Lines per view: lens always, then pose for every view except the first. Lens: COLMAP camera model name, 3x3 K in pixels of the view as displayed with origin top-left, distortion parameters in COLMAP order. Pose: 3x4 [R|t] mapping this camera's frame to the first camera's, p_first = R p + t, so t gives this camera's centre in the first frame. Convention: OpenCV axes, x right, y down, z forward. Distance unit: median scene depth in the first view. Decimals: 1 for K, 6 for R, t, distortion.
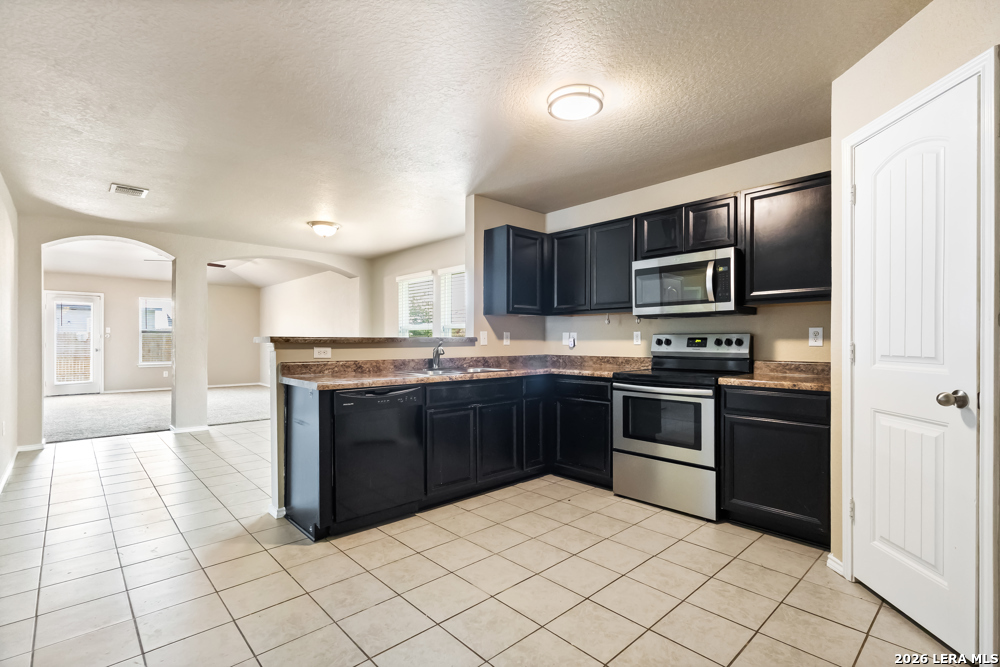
lens RADIAL K [[470.9, 0, 495.7], [0, 470.9, 338.4], [0, 0, 1]] dist [0.004712, 0.003497]
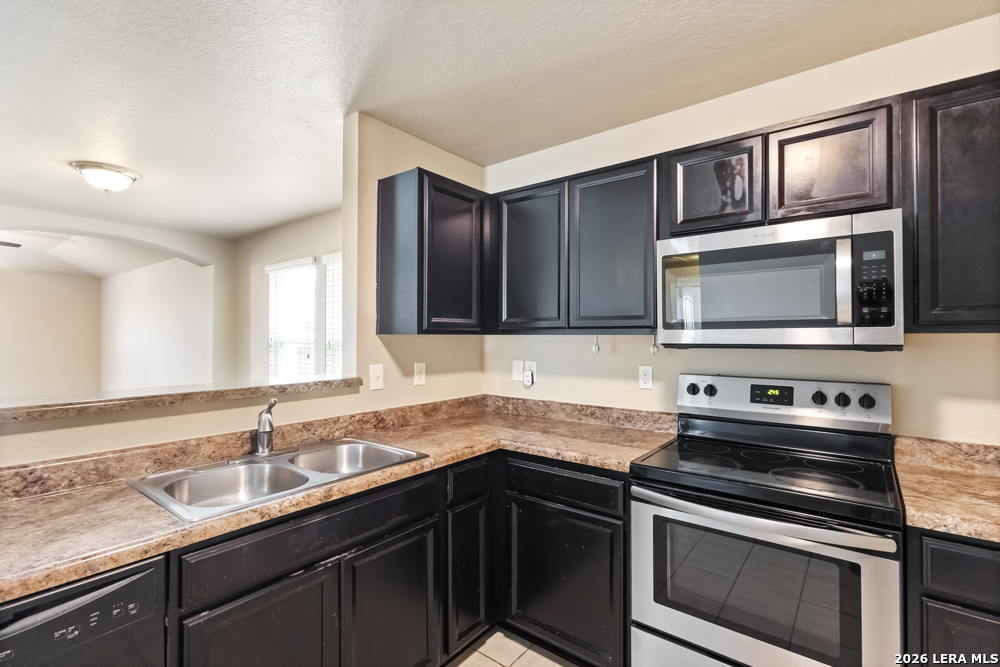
lens RADIAL K [[470.9, 0, 485.3], [0, 470.9, 353.6], [0, 0, 1]] dist [0.004712, 0.003497]
pose [[0.990588, -0.000976, 0.136872, 0.026370], [-0.004485, 0.999206, 0.039586, -0.052297], [-0.136802, -0.039827, 0.989797, 0.457242]]
